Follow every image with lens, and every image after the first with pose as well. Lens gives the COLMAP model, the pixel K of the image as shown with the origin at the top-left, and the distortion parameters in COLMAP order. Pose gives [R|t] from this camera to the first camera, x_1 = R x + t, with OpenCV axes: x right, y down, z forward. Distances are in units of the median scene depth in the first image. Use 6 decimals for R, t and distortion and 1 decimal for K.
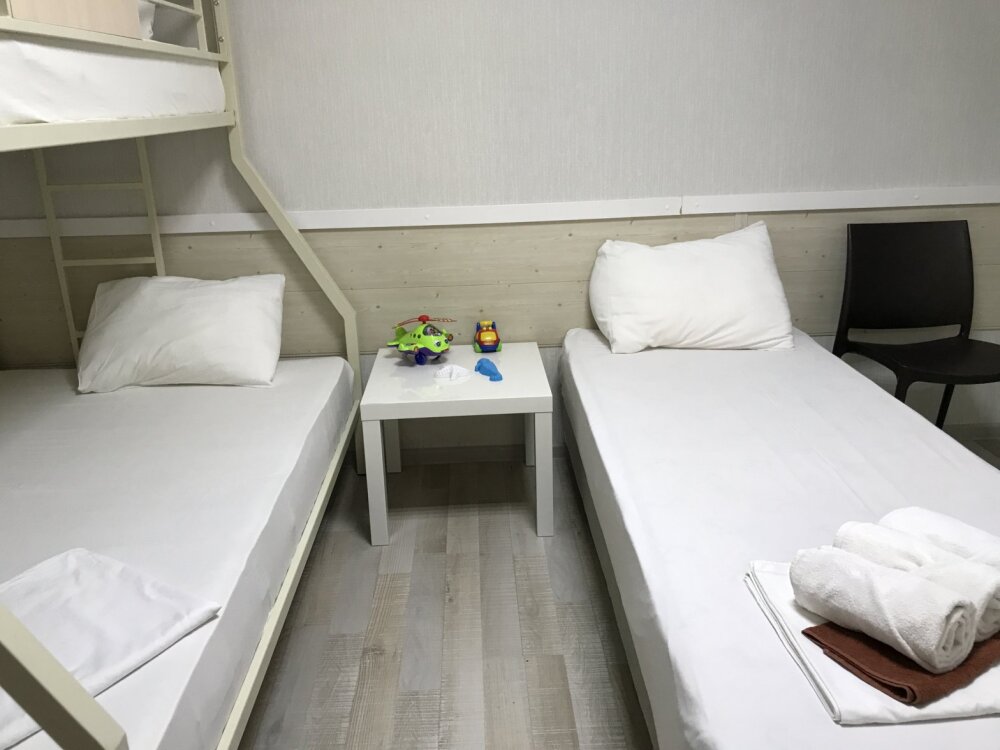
lens RADIAL K [[826.1, 0, 500.0], [0, 826.1, 375.0], [0, 0, 1]] dist [0.050727, -0.053658]
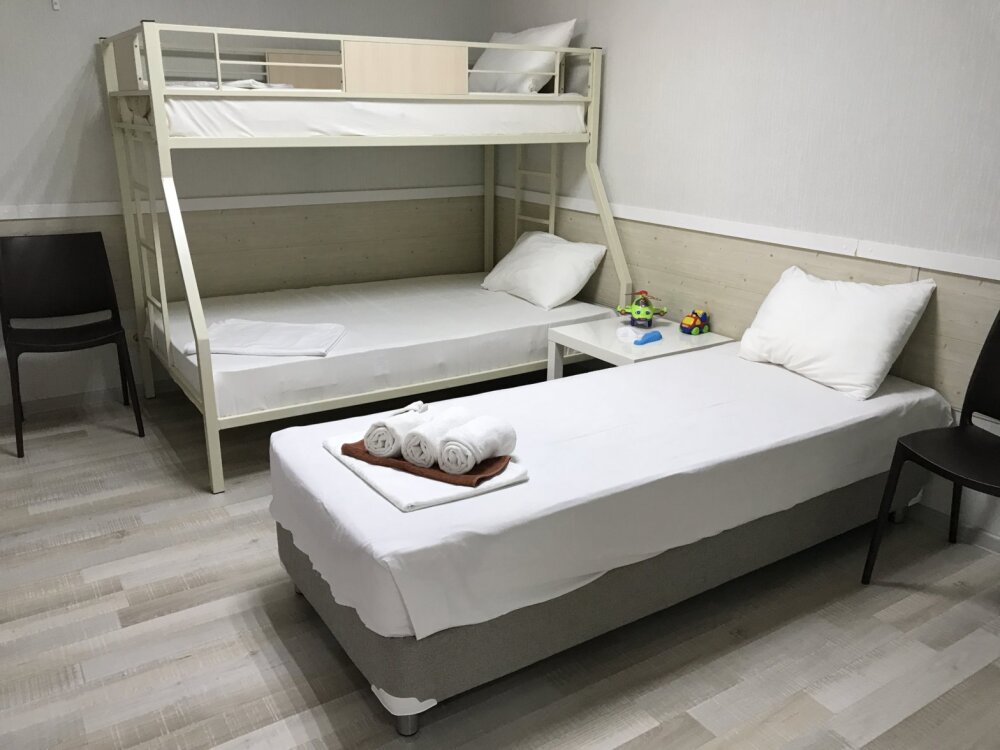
lens RADIAL K [[818.7, 0, 505.1], [0, 818.7, 385.7], [0, 0, 1]] dist [0.044466, -0.088737]
pose [[0.522812, 0.308368, -0.794718, 0.883093], [-0.307121, 0.937807, 0.161848, -0.073022], [0.795201, 0.159458, 0.585003, 0.062368]]
